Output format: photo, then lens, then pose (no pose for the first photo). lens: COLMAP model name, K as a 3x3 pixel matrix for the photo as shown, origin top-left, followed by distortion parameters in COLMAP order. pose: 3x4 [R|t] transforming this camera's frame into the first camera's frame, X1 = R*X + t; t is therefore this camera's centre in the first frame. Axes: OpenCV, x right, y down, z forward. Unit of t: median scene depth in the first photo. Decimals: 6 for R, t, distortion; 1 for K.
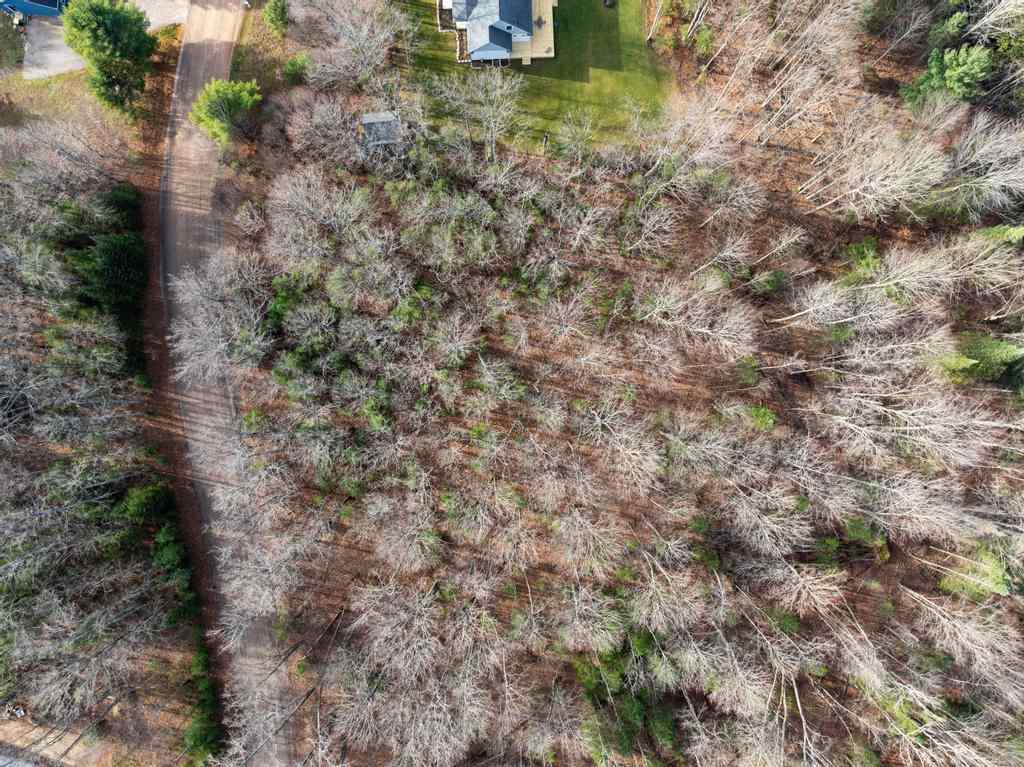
lens RADIAL K [[702.5, 0, 512.0], [0, 702.5, 383.5], [0, 0, 1]] dist [-0.040132, 0.004483]
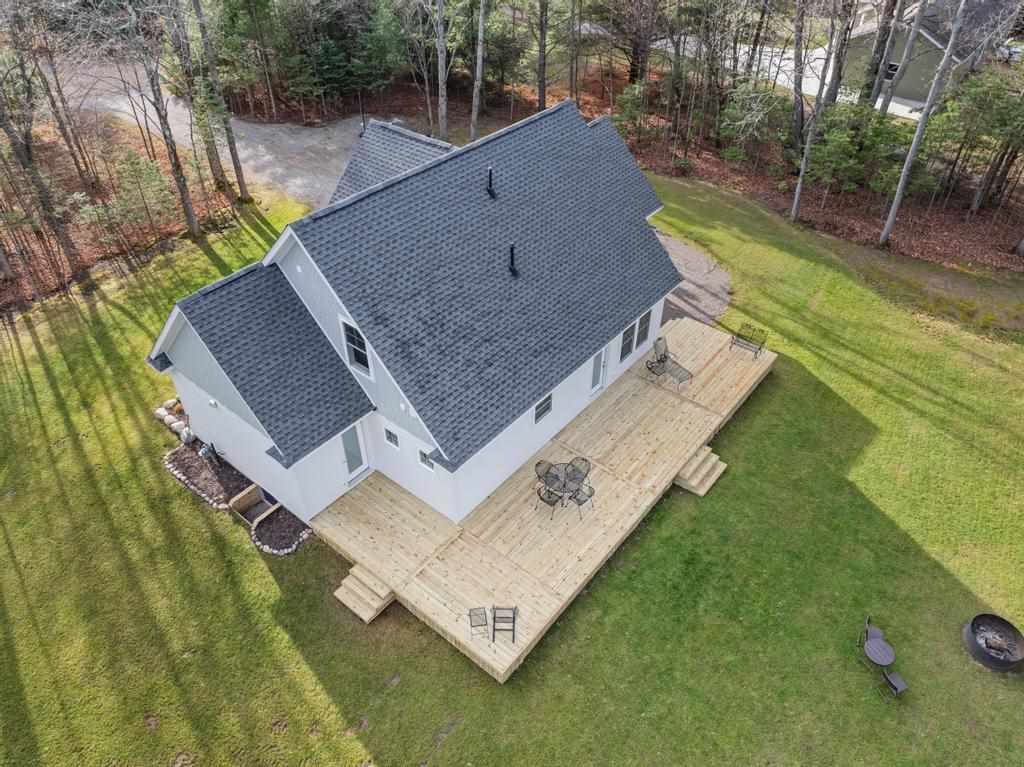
lens RADIAL K [[702.5, 0, 512.0], [0, 702.5, 383.5], [0, 0, 1]] dist [-0.040132, 0.004483]
pose [[0.751048, 0.452480, -0.480821, 0.104165], [-0.659612, 0.482271, -0.576478, -0.414453], [-0.028959, 0.750118, 0.660670, 0.852968]]
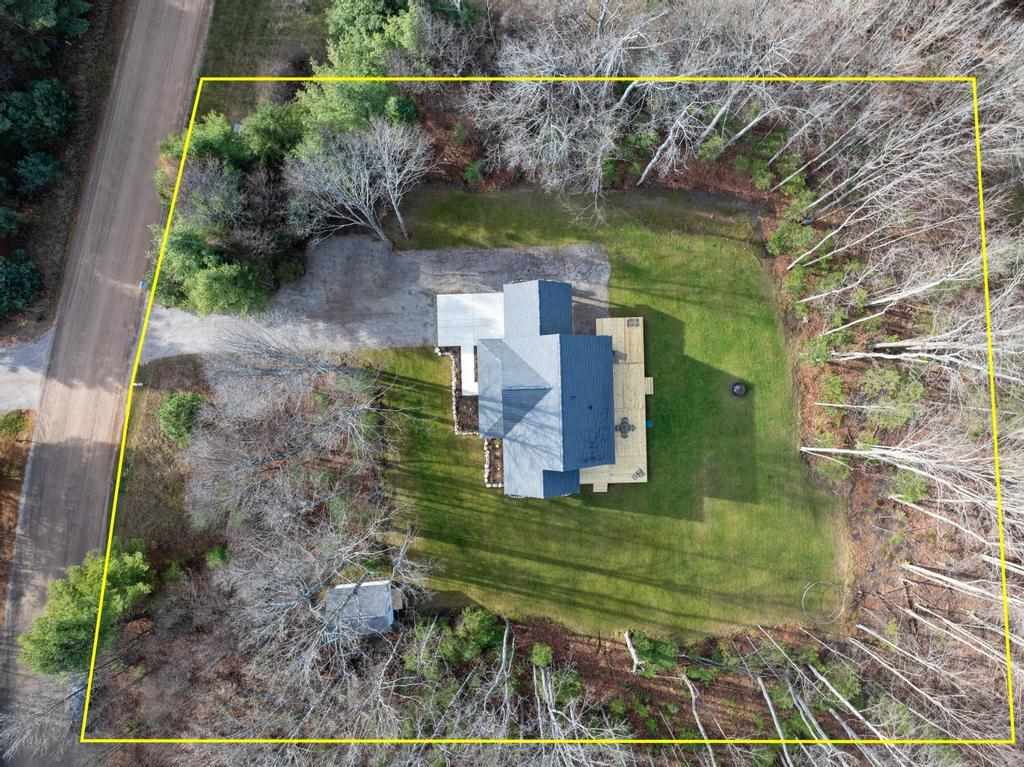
lens RADIAL K [[702.5, 0, 512.0], [0, 702.5, 383.5], [0, 0, 1]] dist [-0.040132, 0.004483]
pose [[0.999917, 0.012847, 0.001203, -0.057540], [-0.012833, 0.999859, -0.010799, -0.544582], [-0.001342, 0.010782, 0.999941, 0.393238]]
